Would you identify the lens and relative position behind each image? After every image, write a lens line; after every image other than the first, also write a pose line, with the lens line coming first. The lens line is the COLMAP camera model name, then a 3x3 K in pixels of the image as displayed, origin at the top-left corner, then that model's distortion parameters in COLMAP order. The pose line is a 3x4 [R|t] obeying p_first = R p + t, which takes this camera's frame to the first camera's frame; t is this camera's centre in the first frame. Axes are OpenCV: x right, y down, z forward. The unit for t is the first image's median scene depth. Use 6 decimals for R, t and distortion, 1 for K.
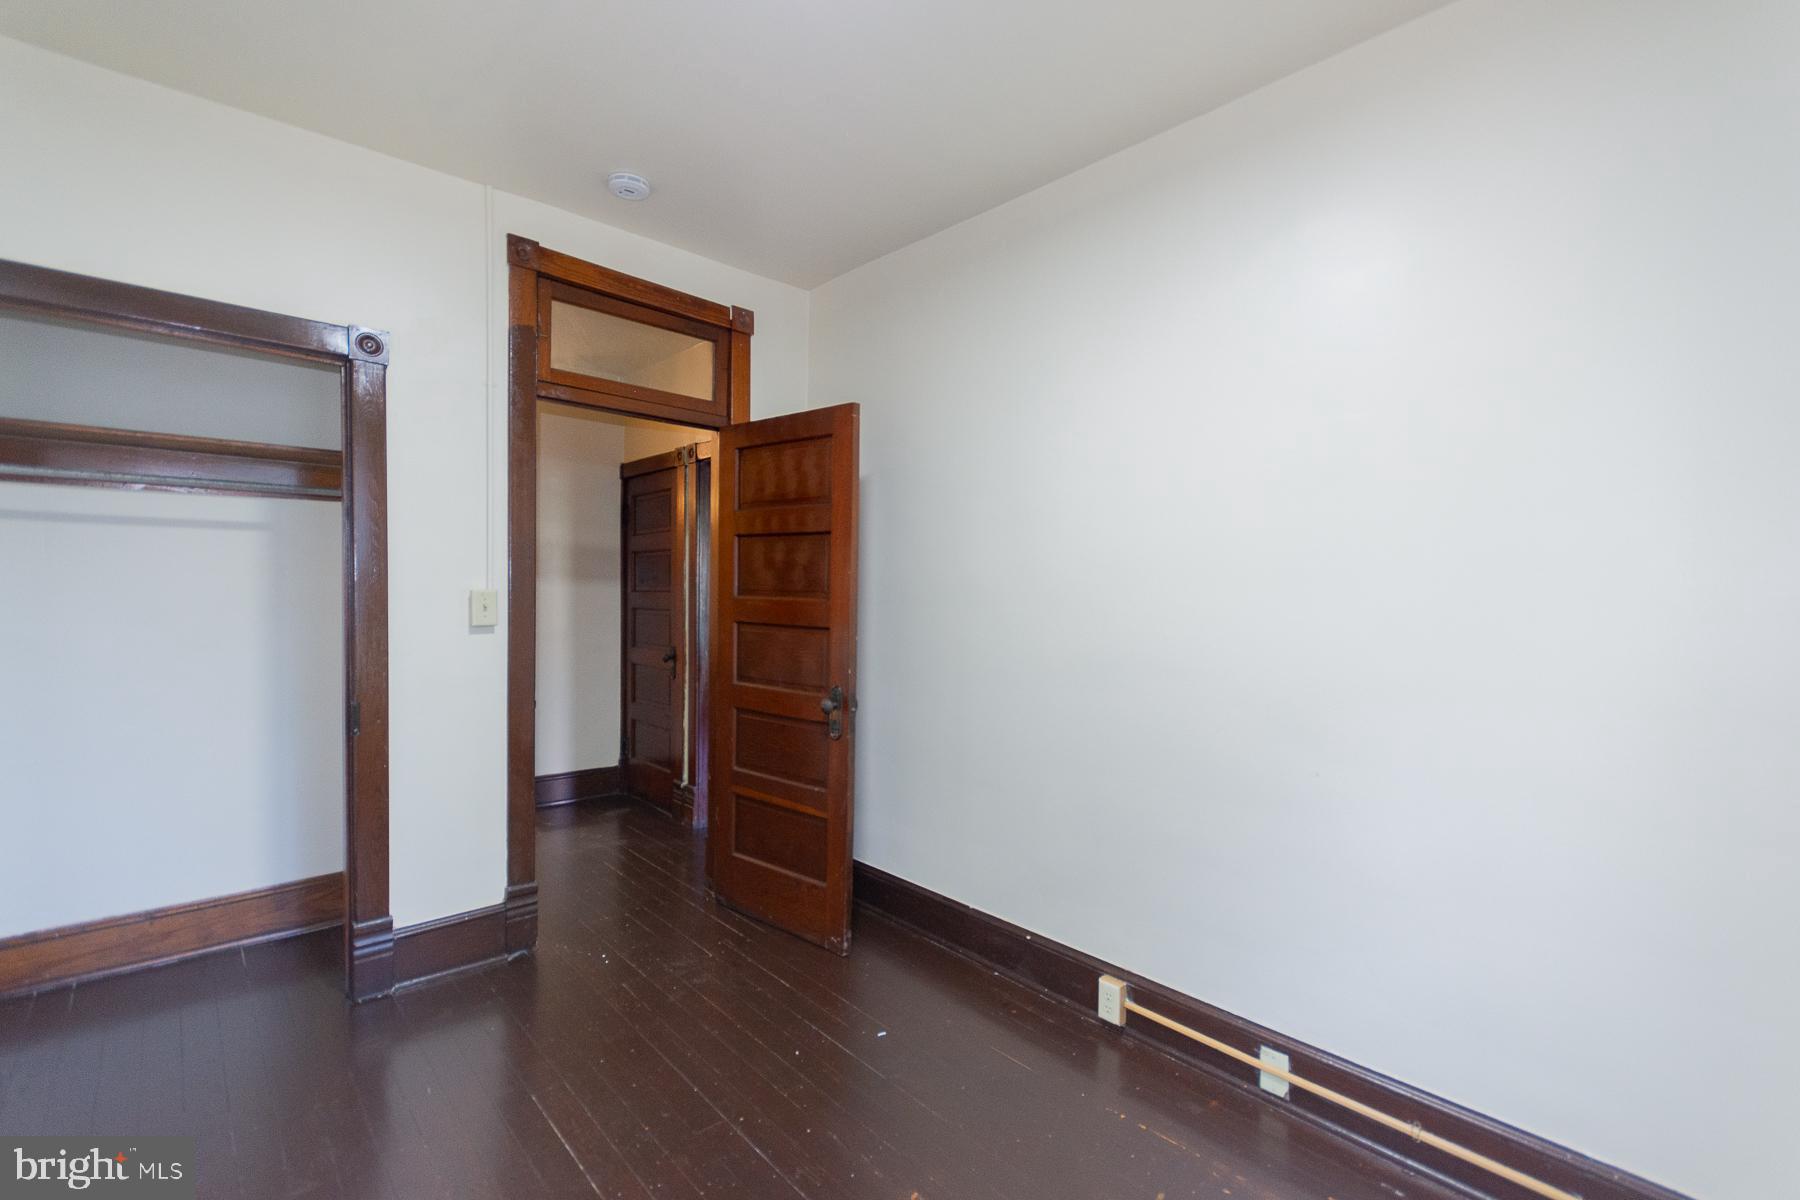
lens RADIAL K [[806.9, 0, 894.4], [0, 806.9, 605.7], [0, 0, 1]] dist [0.003834, -0.000858]
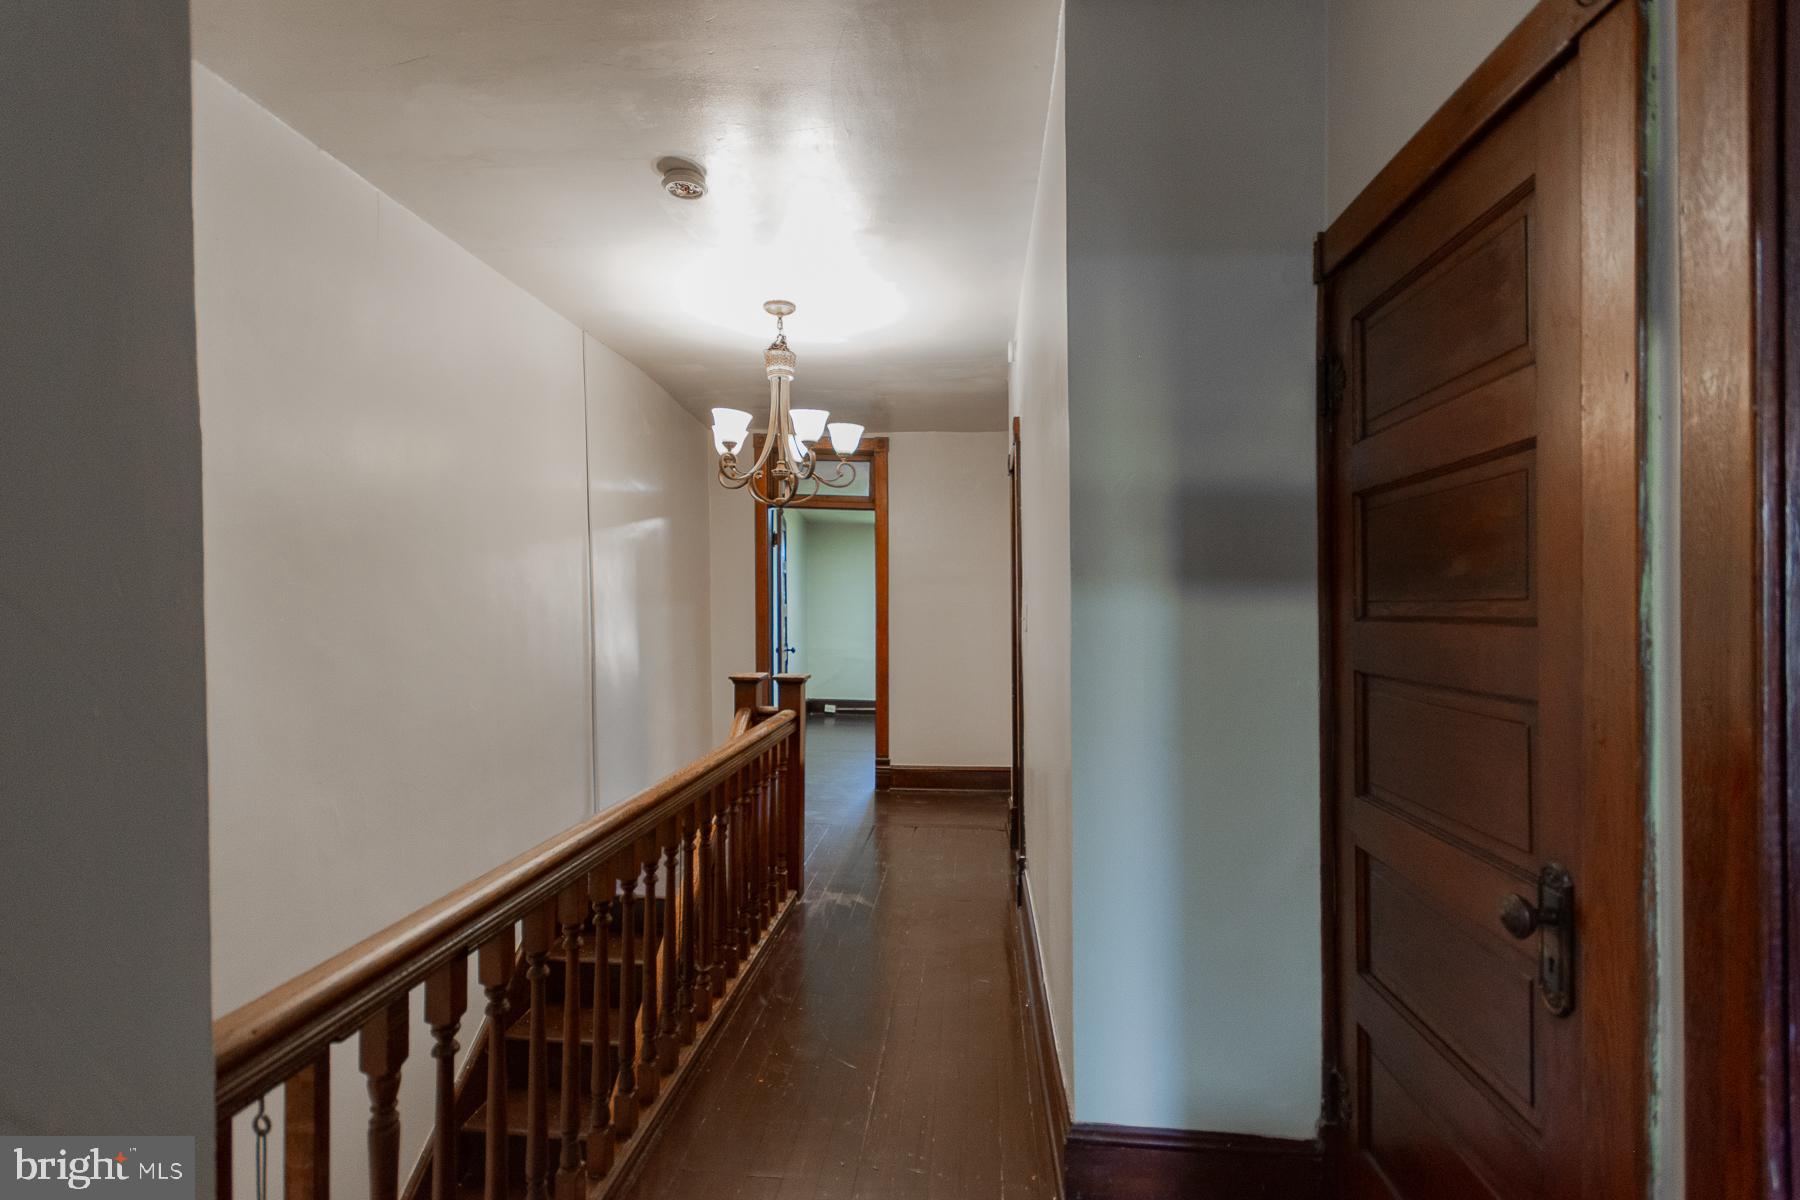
lens RADIAL K [[806.9, 0, 900.3], [0, 806.9, 603.7], [0, 0, 1]] dist [0.003834, -0.000858]
pose [[0.678694, -0.013969, -0.734288, -0.369957], [-0.001612, 0.999788, -0.020510, -0.028715], [0.734419, 0.015103, 0.678528, 1.134417]]
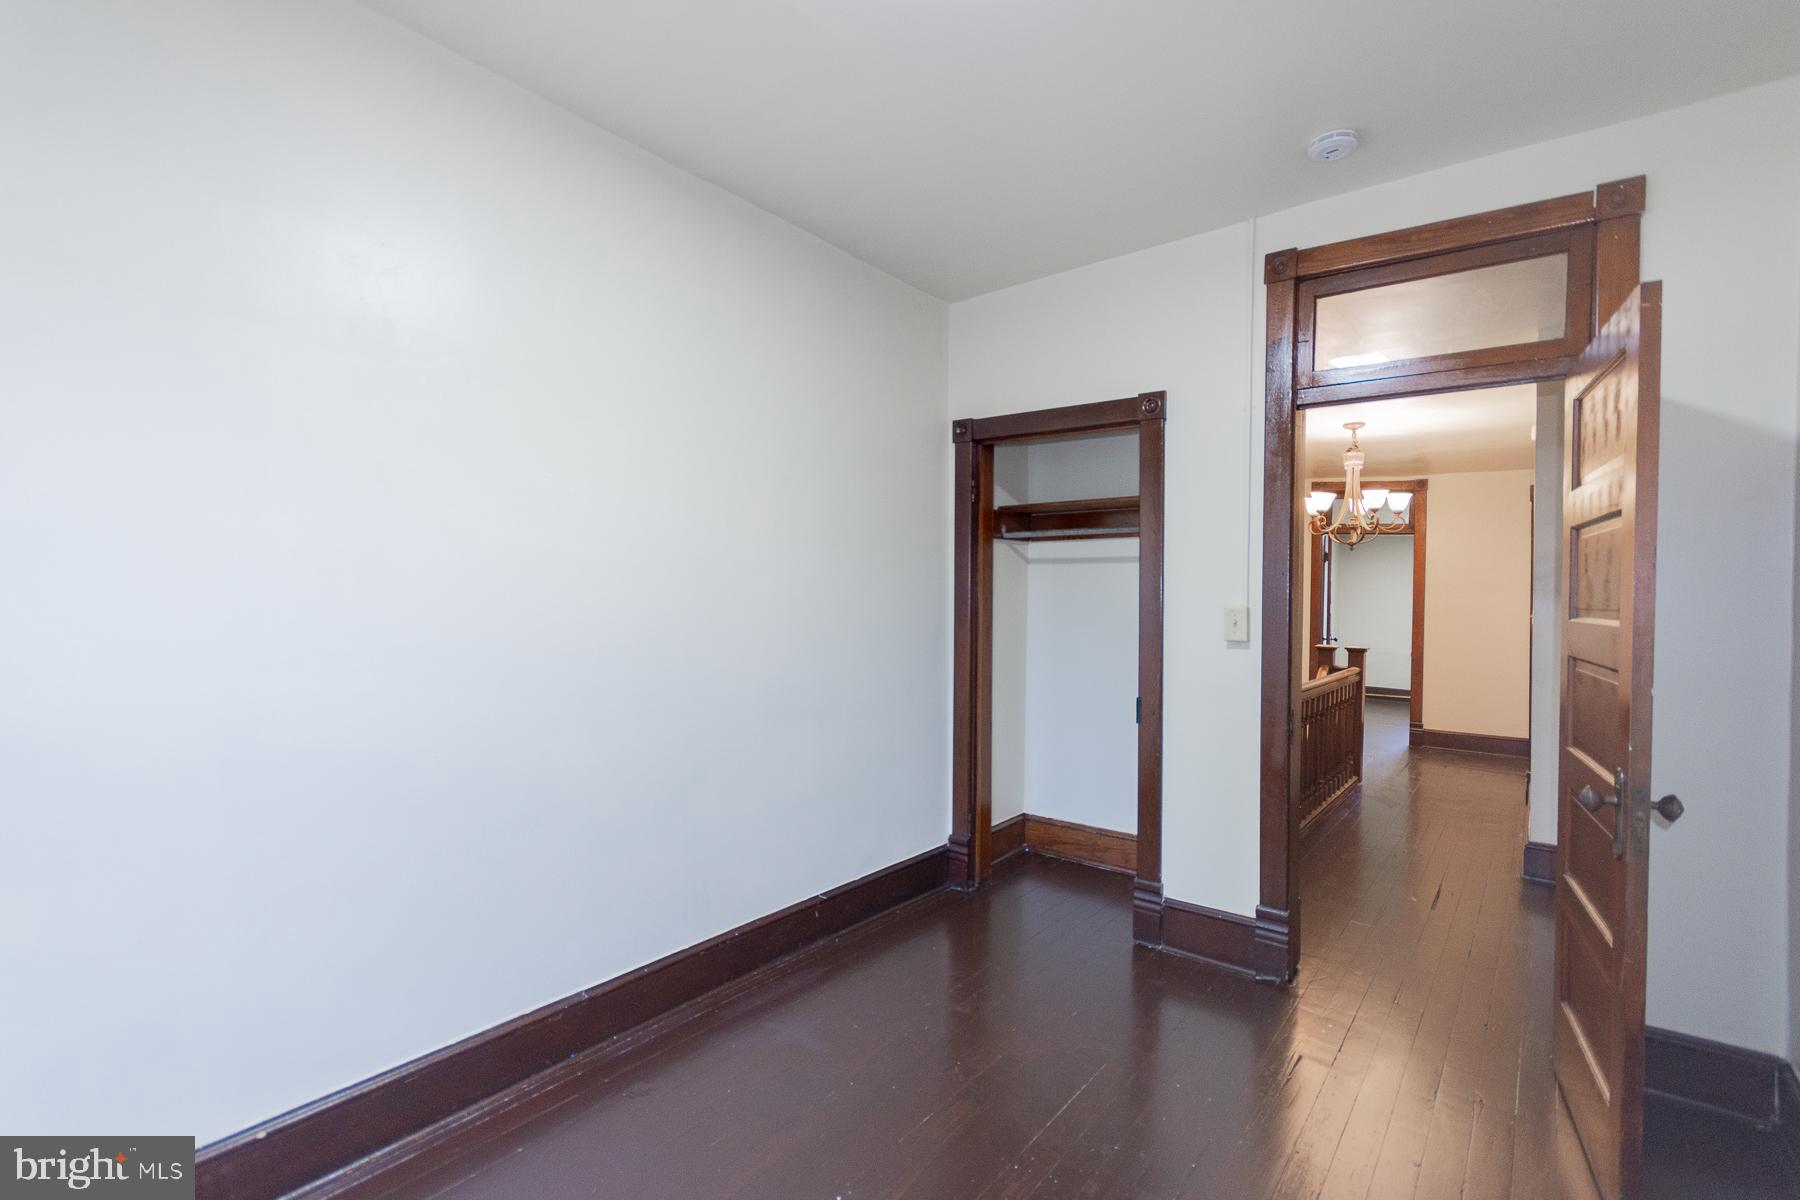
lens RADIAL K [[806.9, 0, 915.4], [0, 806.9, 606.4], [0, 0, 1]] dist [0.003834, -0.000858]
pose [[0.177180, -0.001132, -0.984178, 0.422544], [-0.029096, 0.999556, -0.006388, -0.001520], [0.983748, 0.029768, 0.177068, 0.388235]]
